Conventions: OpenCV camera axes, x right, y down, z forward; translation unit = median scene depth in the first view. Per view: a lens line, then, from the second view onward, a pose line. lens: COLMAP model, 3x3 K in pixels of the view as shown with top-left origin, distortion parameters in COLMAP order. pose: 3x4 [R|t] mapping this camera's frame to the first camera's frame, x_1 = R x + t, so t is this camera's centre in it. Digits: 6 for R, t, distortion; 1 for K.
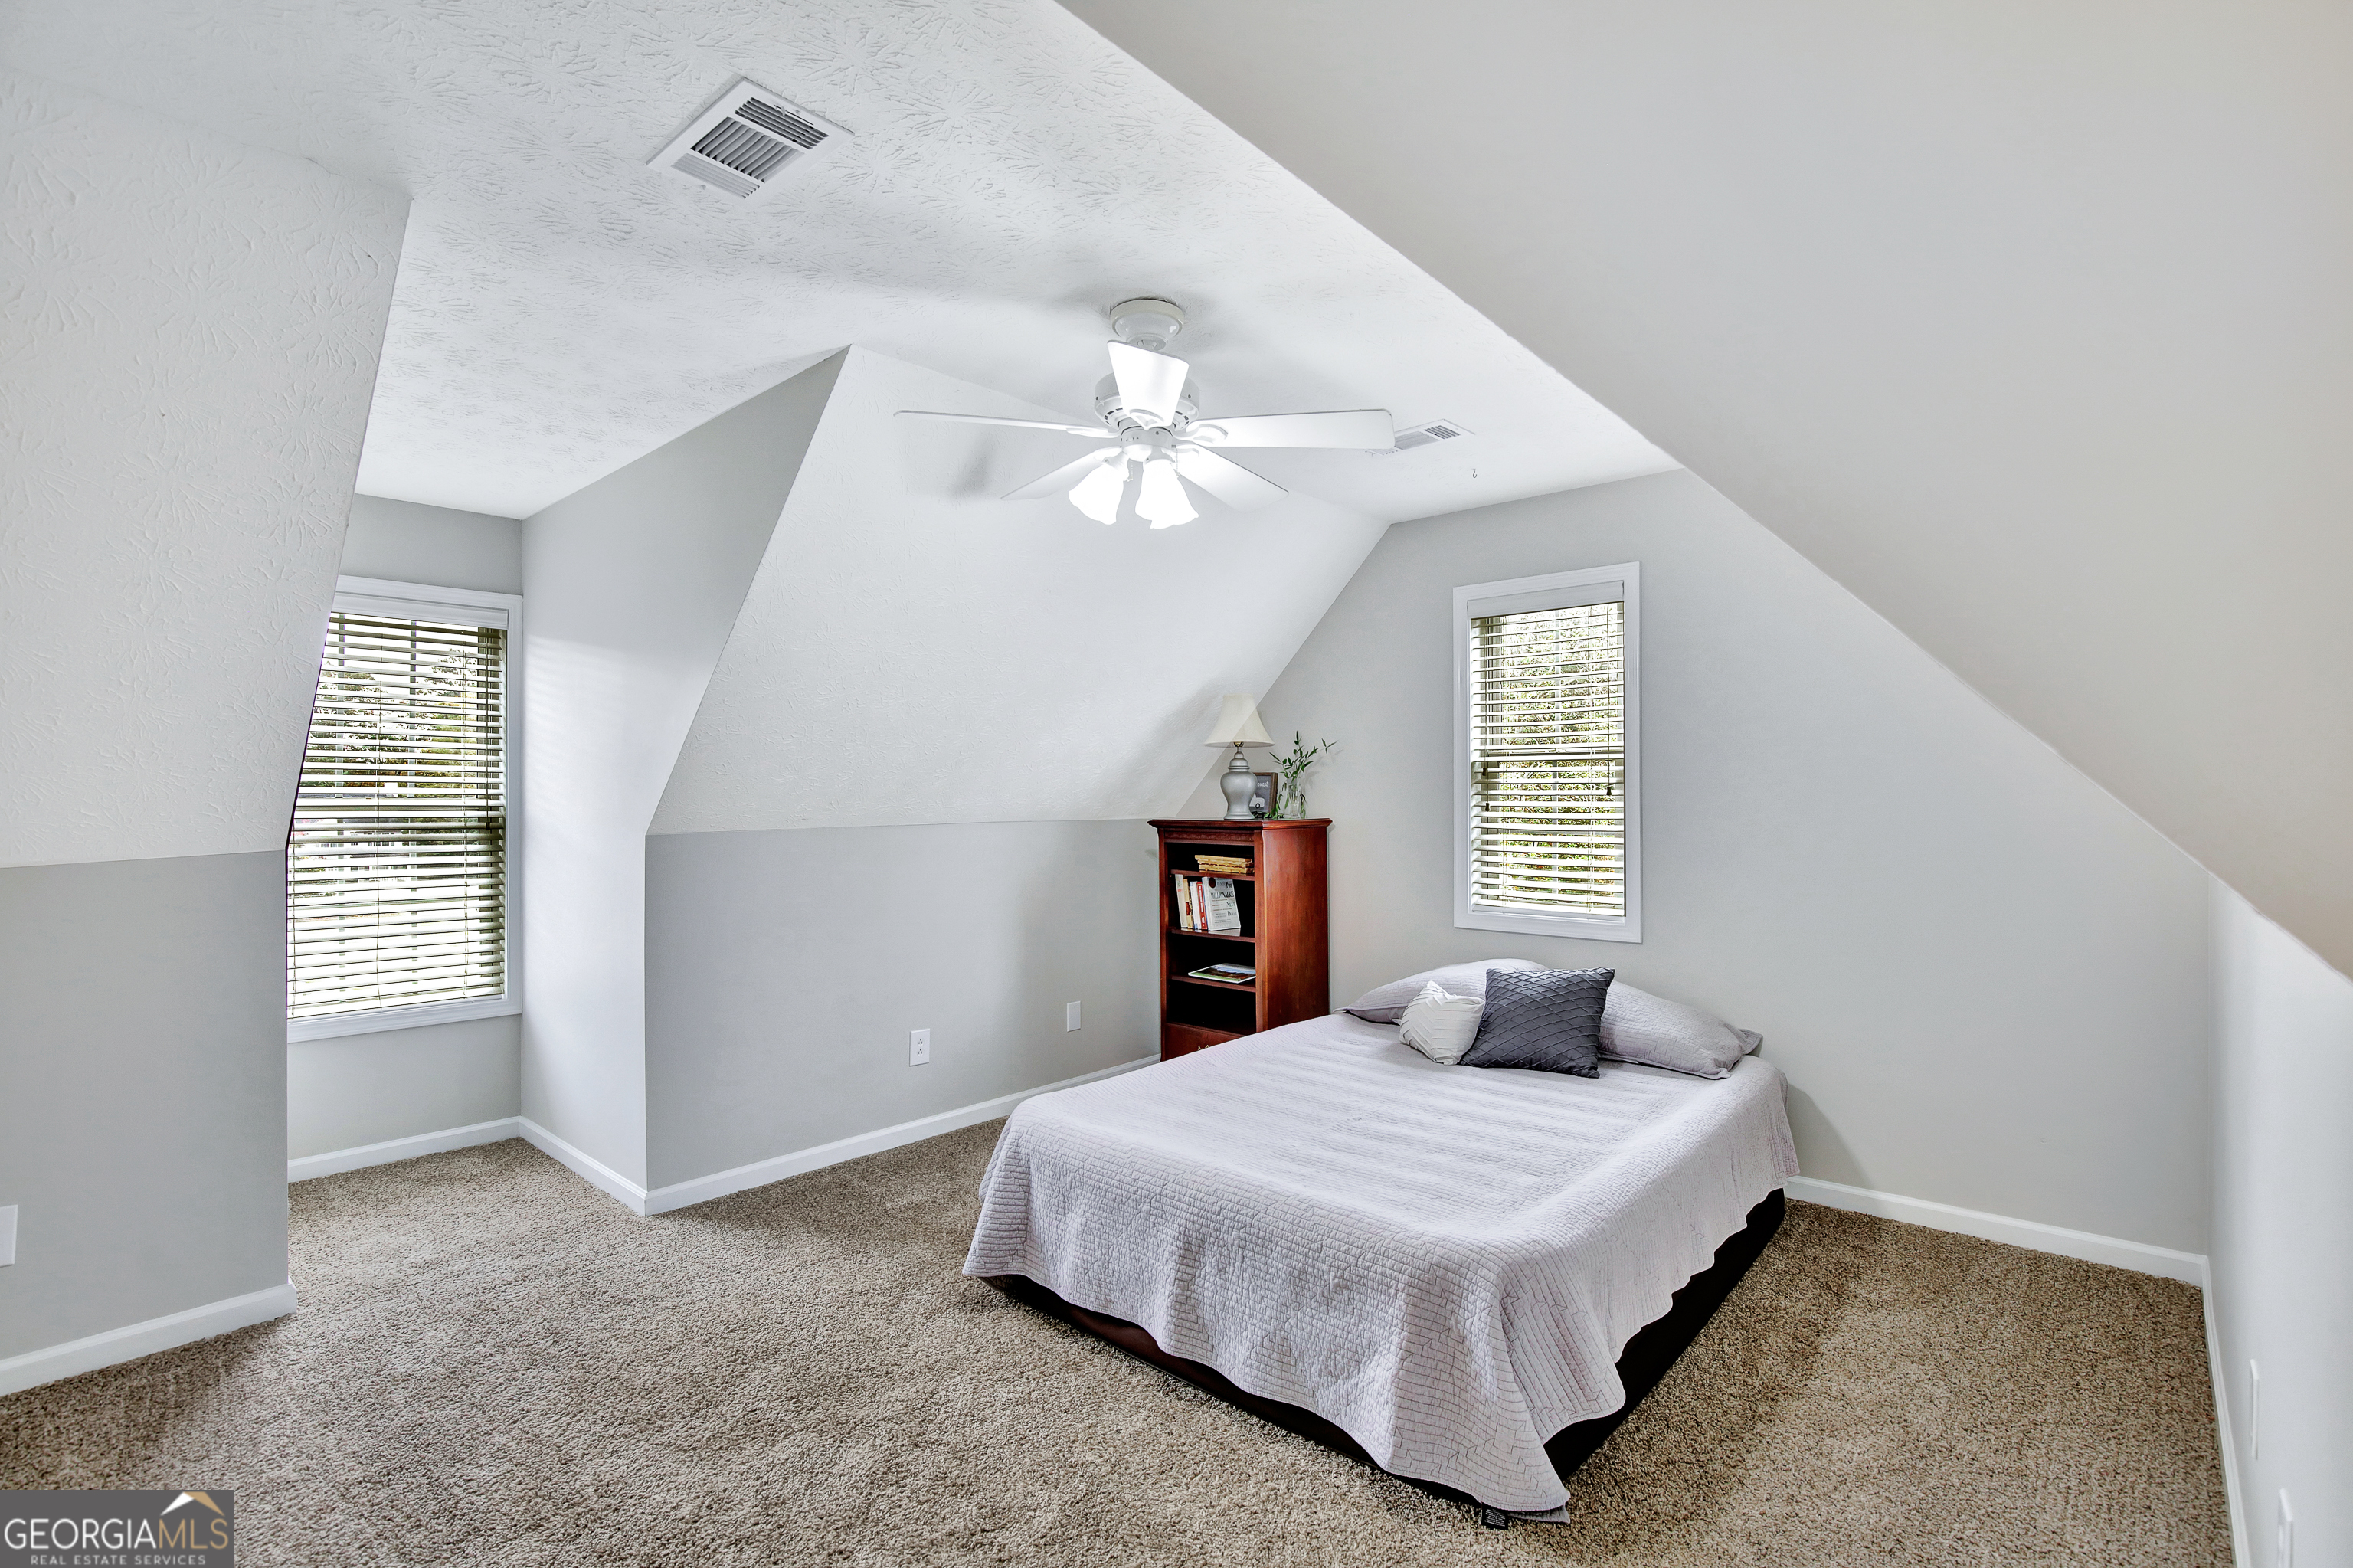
lens RADIAL K [[1093.6, 0, 1190.1], [0, 1093.6, 792.6], [0, 0, 1]] dist [-0.020486, 0.002662]
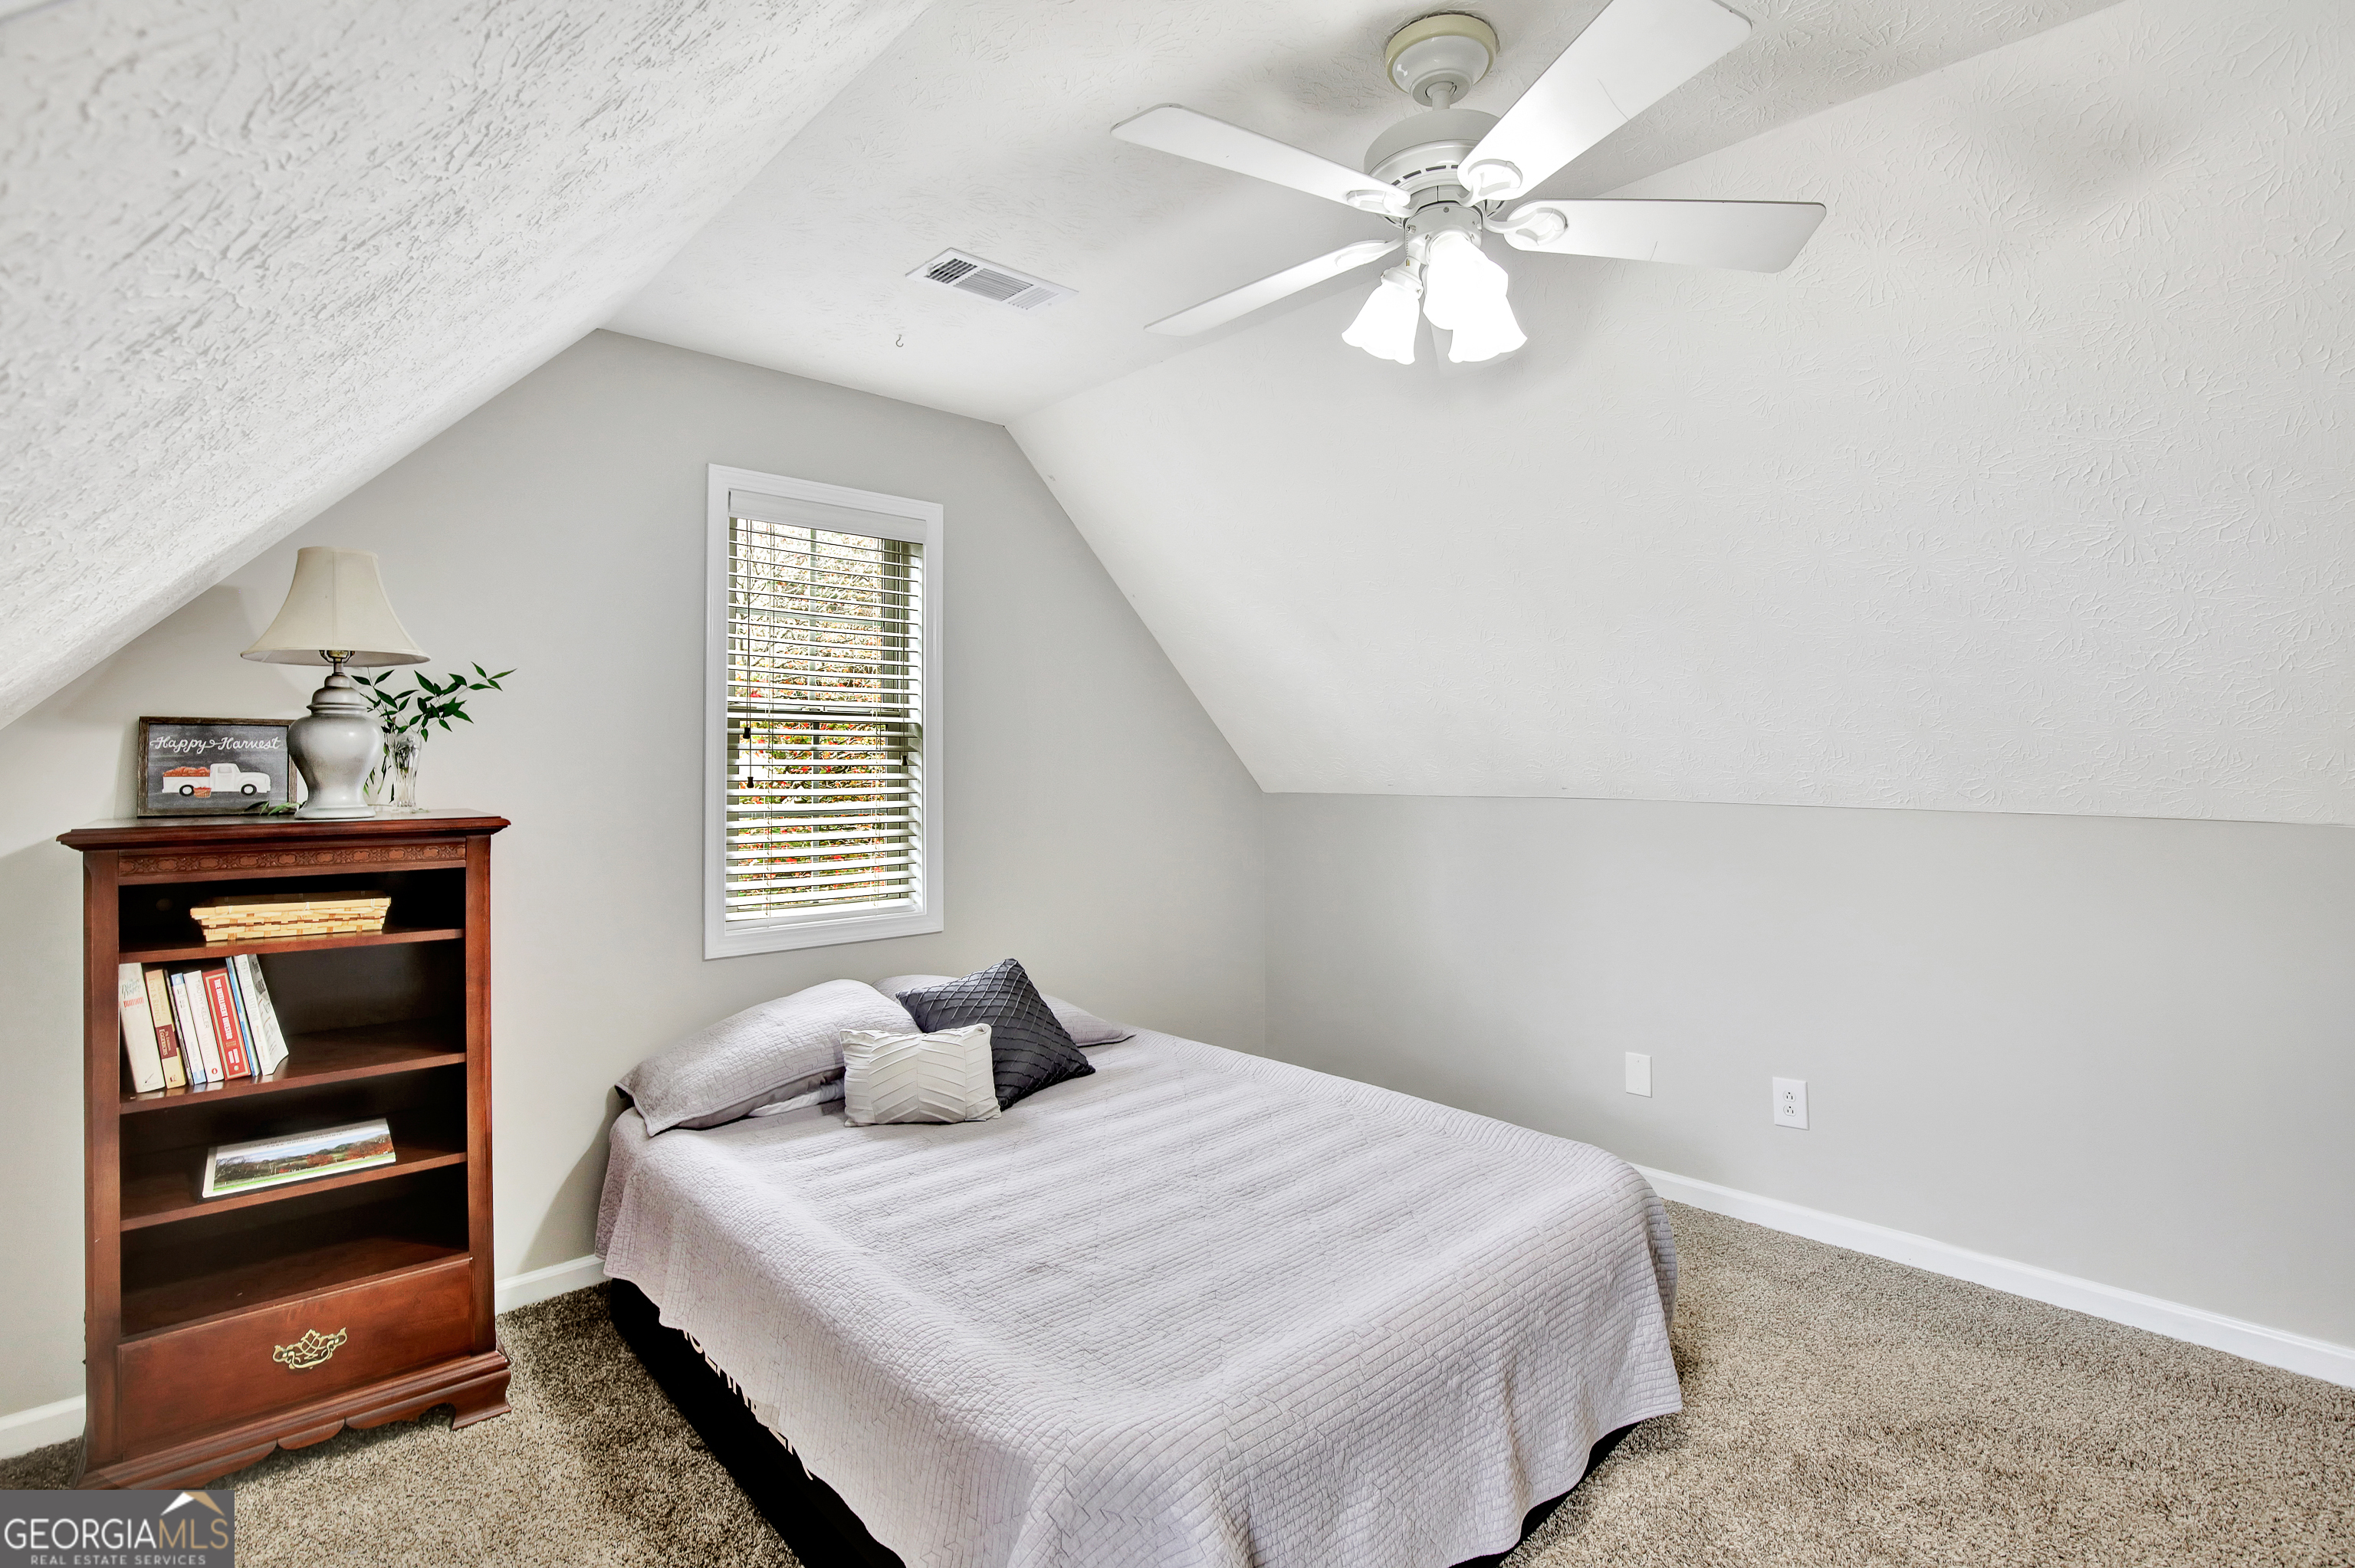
lens RADIAL K [[1094.4, 0, 1190.5], [0, 1094.4, 772.8], [0, 0, 1]] dist [-0.020486, 0.002662]
pose [[0.062753, -0.005681, 0.998013, -0.392903], [-0.004397, 0.999973, 0.005969, 0.001254], [-0.998019, -0.004763, 0.062726, 0.614572]]
